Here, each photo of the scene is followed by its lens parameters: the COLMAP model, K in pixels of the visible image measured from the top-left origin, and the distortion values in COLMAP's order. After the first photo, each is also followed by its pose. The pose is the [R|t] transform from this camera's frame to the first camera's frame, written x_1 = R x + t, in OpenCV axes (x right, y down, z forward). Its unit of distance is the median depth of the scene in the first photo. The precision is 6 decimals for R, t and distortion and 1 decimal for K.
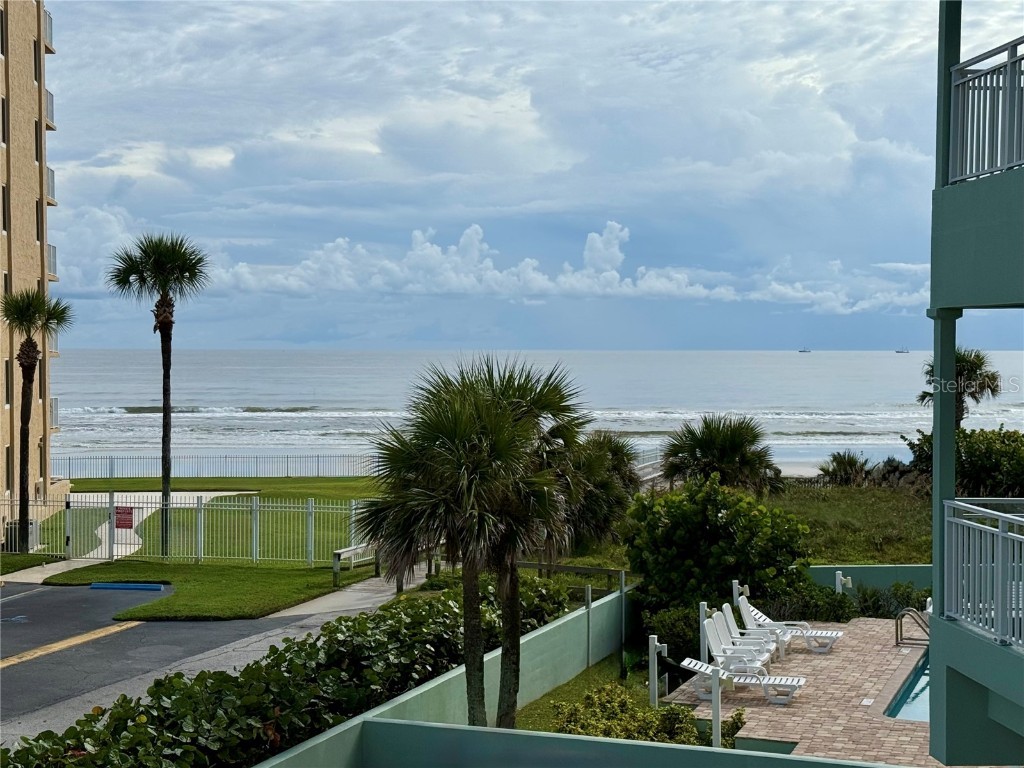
lens RADIAL K [[1675.1, 0, 511.4], [0, 1675.1, 386.3], [0, 0, 1]] dist [0.131631, 0.000000]
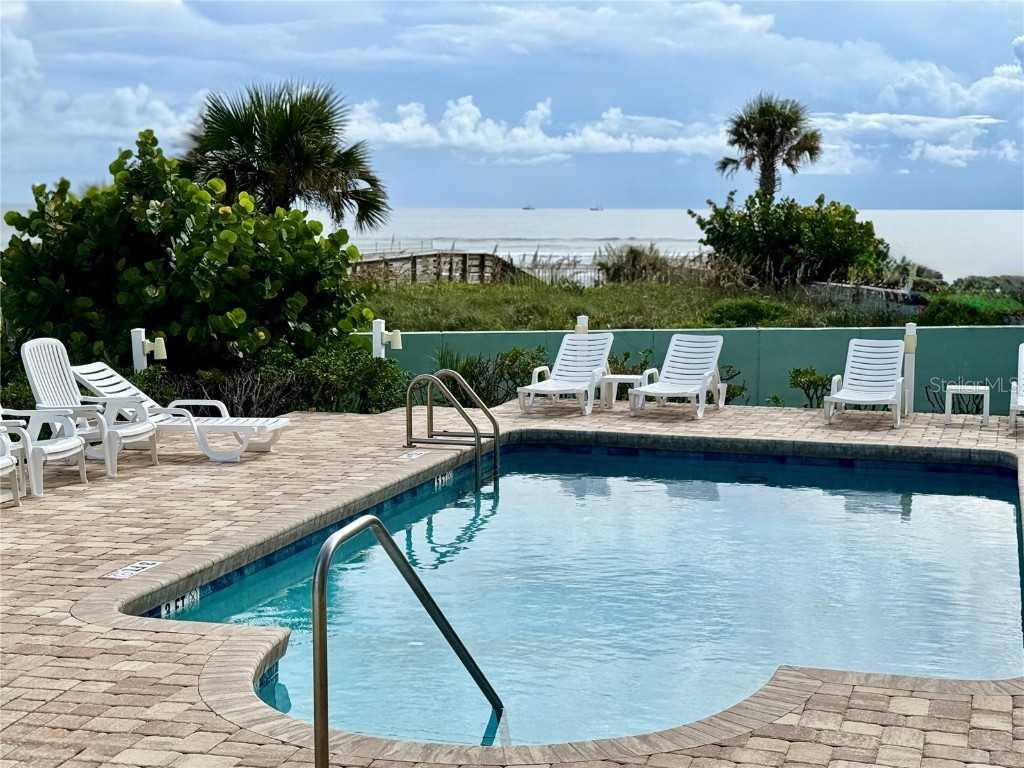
lens RADIAL K [[1675.1, 0, 512.5], [0, 1675.1, 383.1], [0, 0, 1]] dist [0.131631, 0.000000]
pose [[0.998340, -0.002181, 0.057557, 0.109767], [-0.002445, 0.996778, 0.080175, 0.046597], [-0.057546, -0.080182, 0.995118, 0.252588]]
